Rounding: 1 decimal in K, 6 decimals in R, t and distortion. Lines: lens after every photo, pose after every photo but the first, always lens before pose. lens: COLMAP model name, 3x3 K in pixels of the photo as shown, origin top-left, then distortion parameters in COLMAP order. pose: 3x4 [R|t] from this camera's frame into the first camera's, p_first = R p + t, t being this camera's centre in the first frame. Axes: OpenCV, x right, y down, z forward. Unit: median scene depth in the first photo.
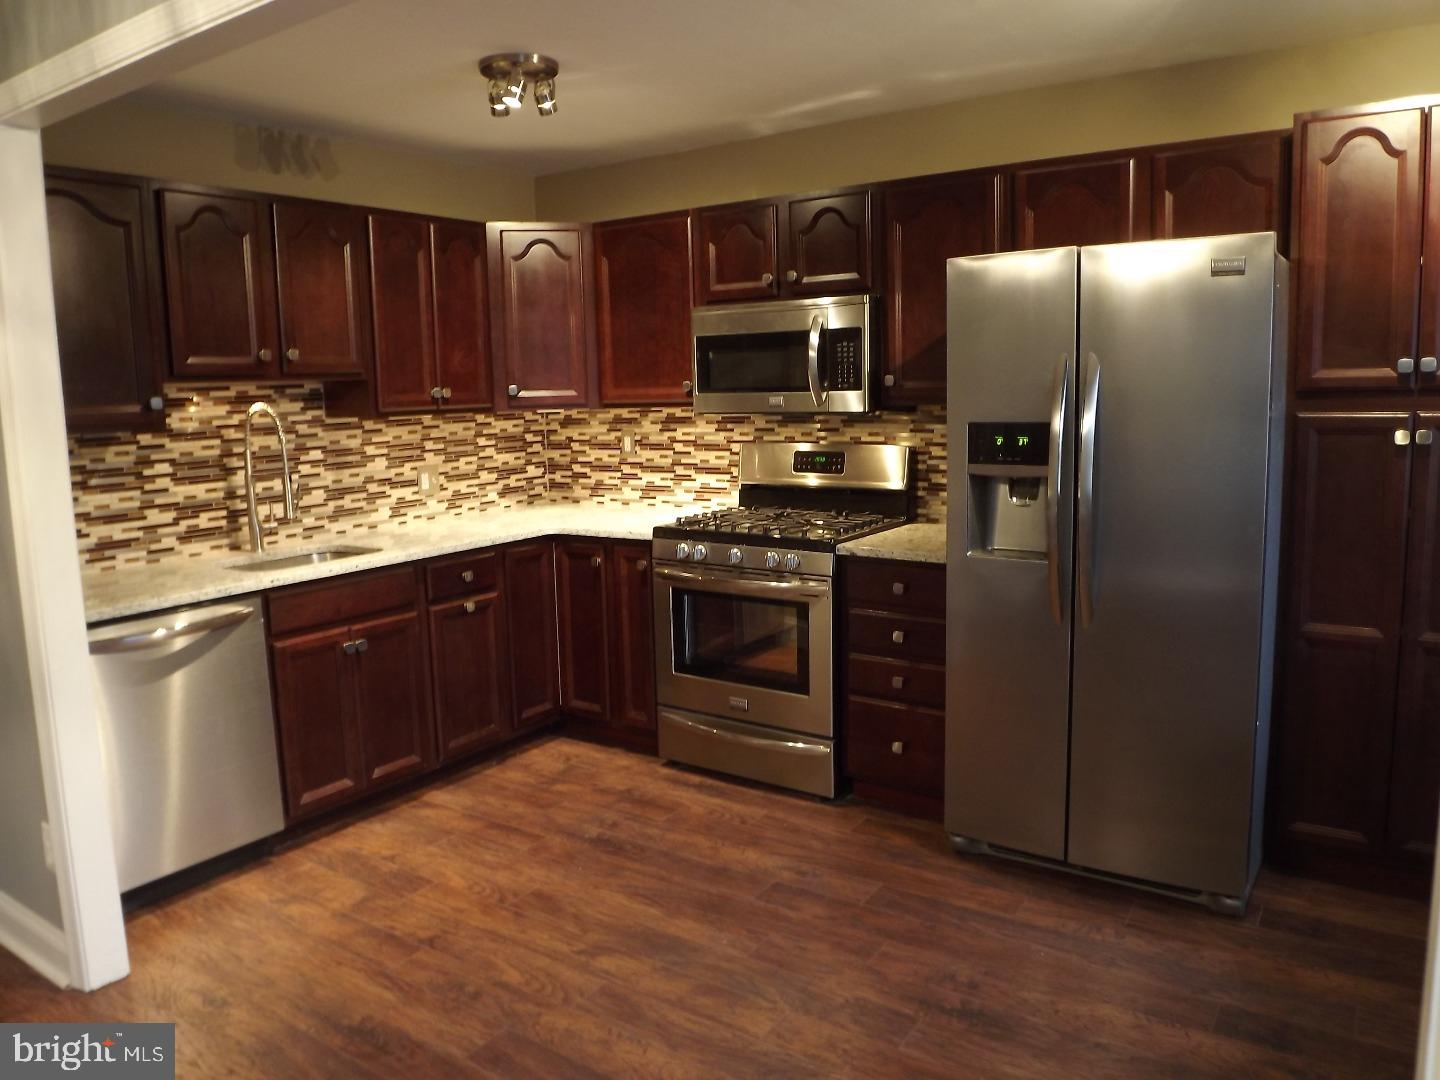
lens RADIAL K [[1024.7, 0, 723.3], [0, 1024.7, 529.3], [0, 0, 1]] dist [-0.073262, 0.019321]
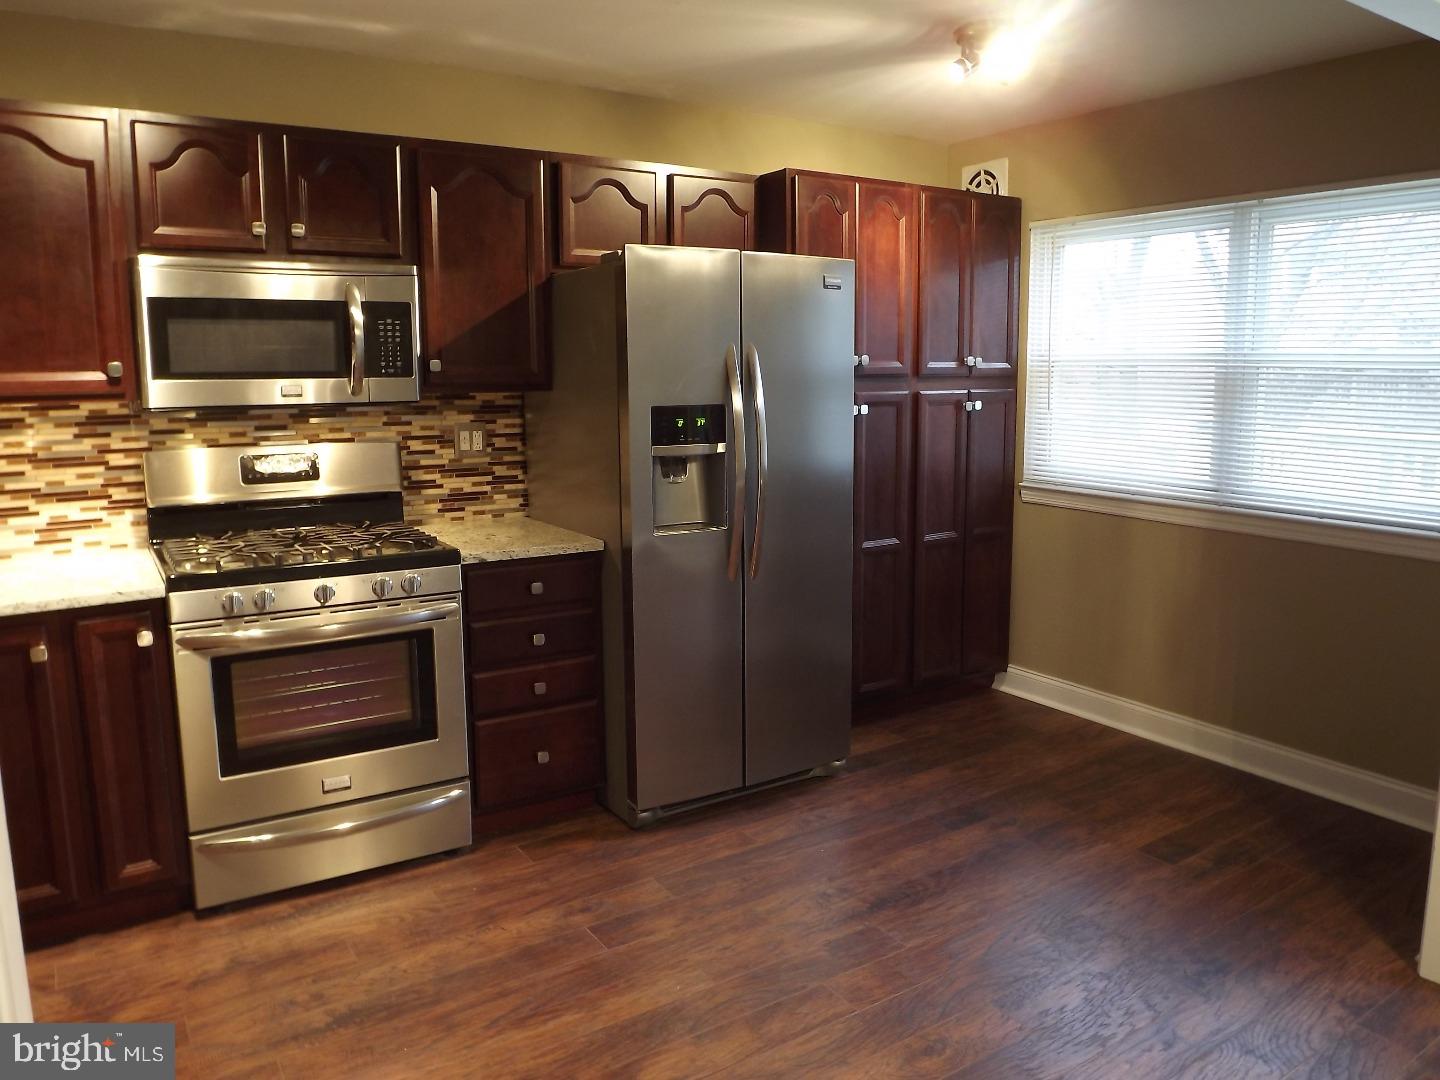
lens RADIAL K [[1024.7, 0, 723.3], [0, 1024.7, 529.3], [0, 0, 1]] dist [-0.073262, 0.019321]
pose [[0.385574, -0.117035, 0.915224, -0.575617], [0.121394, 0.989735, 0.075421, -0.042179], [-0.914656, 0.082023, 0.395824, 0.442687]]
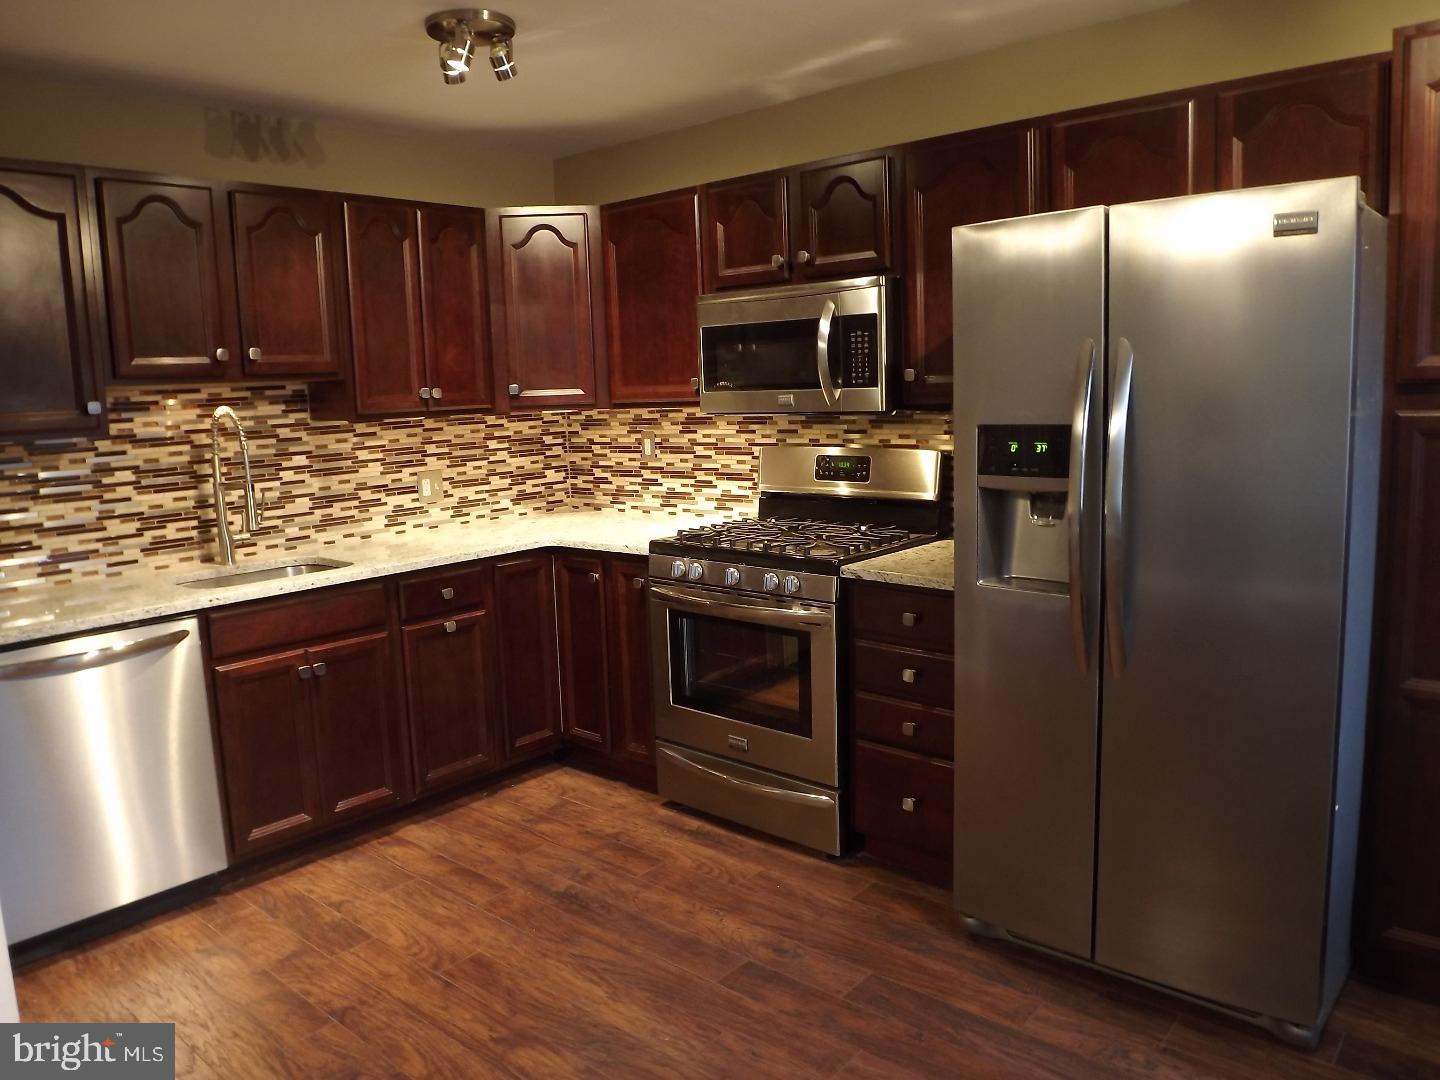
lens RADIAL K [[1024.7, 0, 723.3], [0, 1024.7, 529.3], [0, 0, 1]] dist [-0.073262, 0.019321]
pose [[0.993003, 0.007469, -0.117854, 0.111059], [-0.007059, 0.999967, 0.003902, -0.018142], [0.117879, -0.003043, 0.993023, 0.129359]]
